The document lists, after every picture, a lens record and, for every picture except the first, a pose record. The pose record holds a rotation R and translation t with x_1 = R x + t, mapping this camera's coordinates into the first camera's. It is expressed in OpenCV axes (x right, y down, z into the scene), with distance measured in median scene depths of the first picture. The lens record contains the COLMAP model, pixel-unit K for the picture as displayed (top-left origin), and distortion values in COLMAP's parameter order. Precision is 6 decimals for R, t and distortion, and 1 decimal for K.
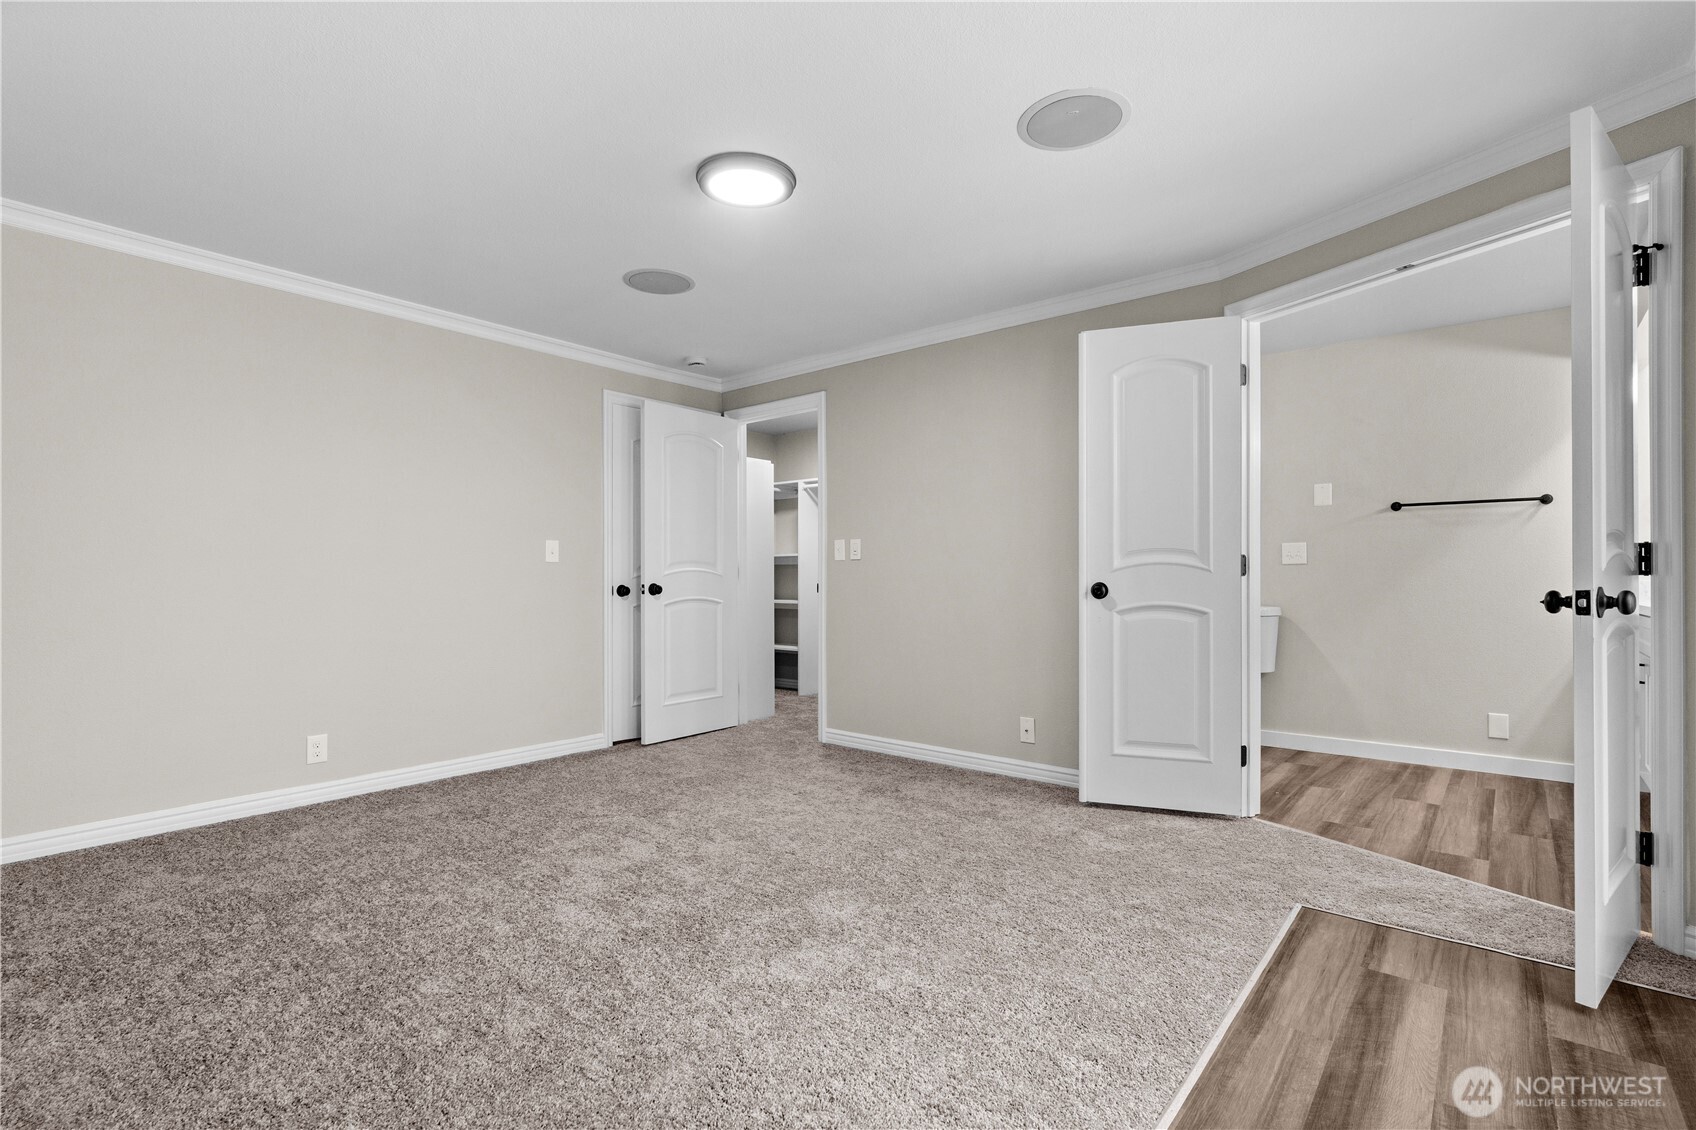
lens RADIAL K [[781.2, 0, 840.9], [0, 781.2, 570.3], [0, 0, 1]] dist [0.000769, 0.000044]
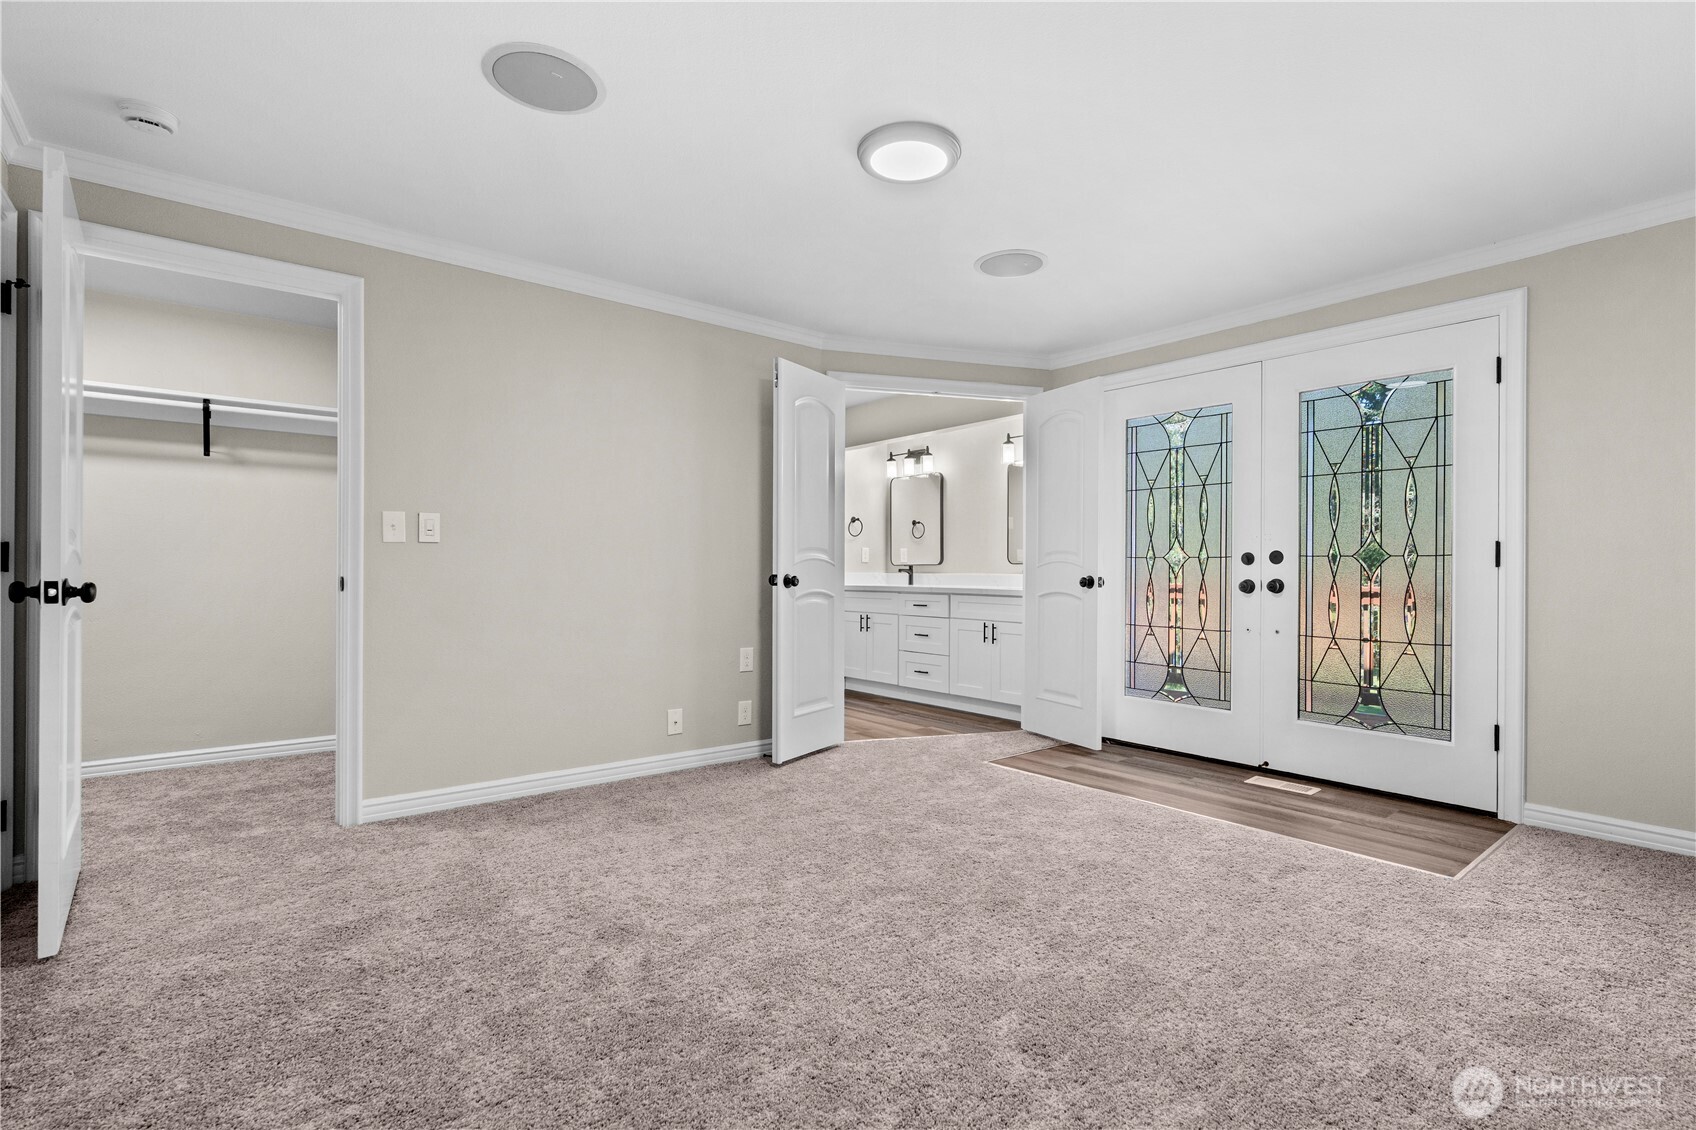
lens RADIAL K [[781.2, 0, 847.8], [0, 781.2, 563.5], [0, 0, 1]] dist [0.000769, 0.000044]
pose [[0.193074, 0.015183, 0.981067, -0.781322], [-0.009814, 0.999860, -0.013542, 0.014878], [-0.981135, -0.007014, 0.193196, 0.657632]]
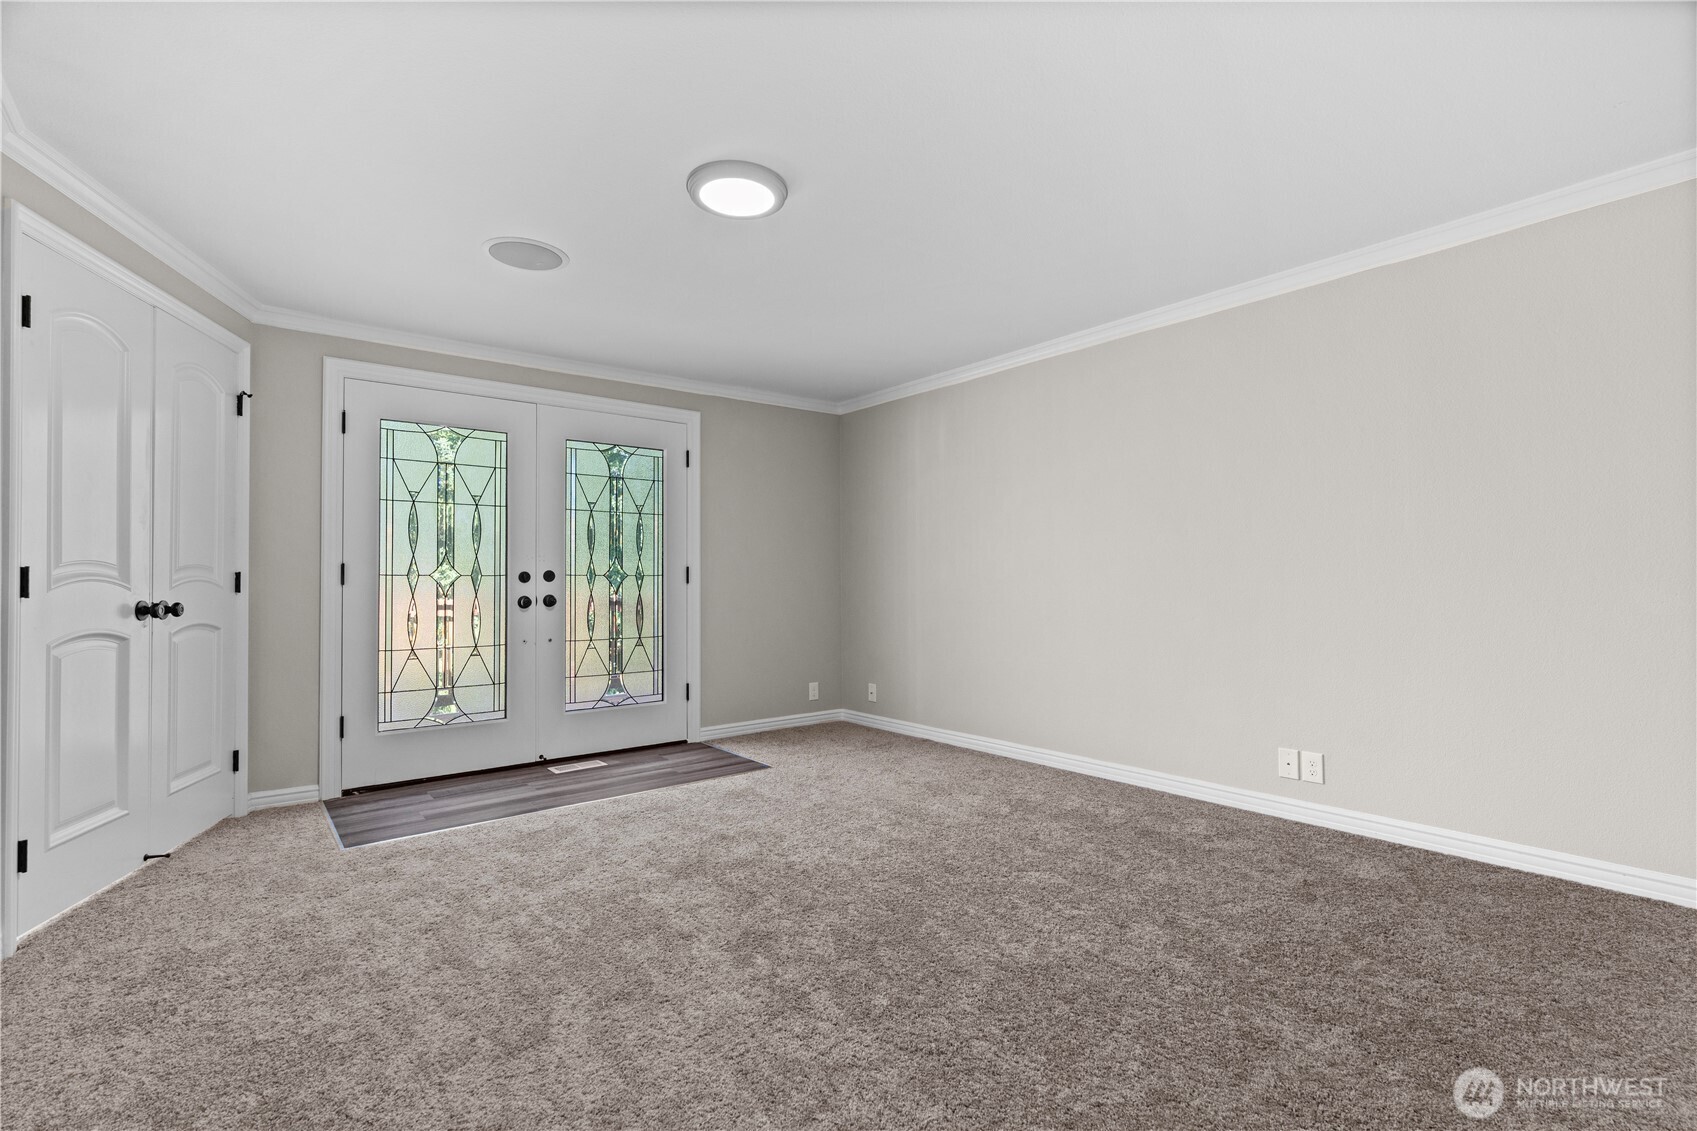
lens RADIAL K [[781.7, 0, 833.6], [0, 781.7, 575.8], [0, 0, 1]] dist [0.000769, 0.000044]
pose [[-0.979254, 0.018841, 0.201760, -0.306342], [0.015269, 0.999698, -0.019244, 0.016685], [-0.202062, -0.015764, -0.979246, 1.418551]]
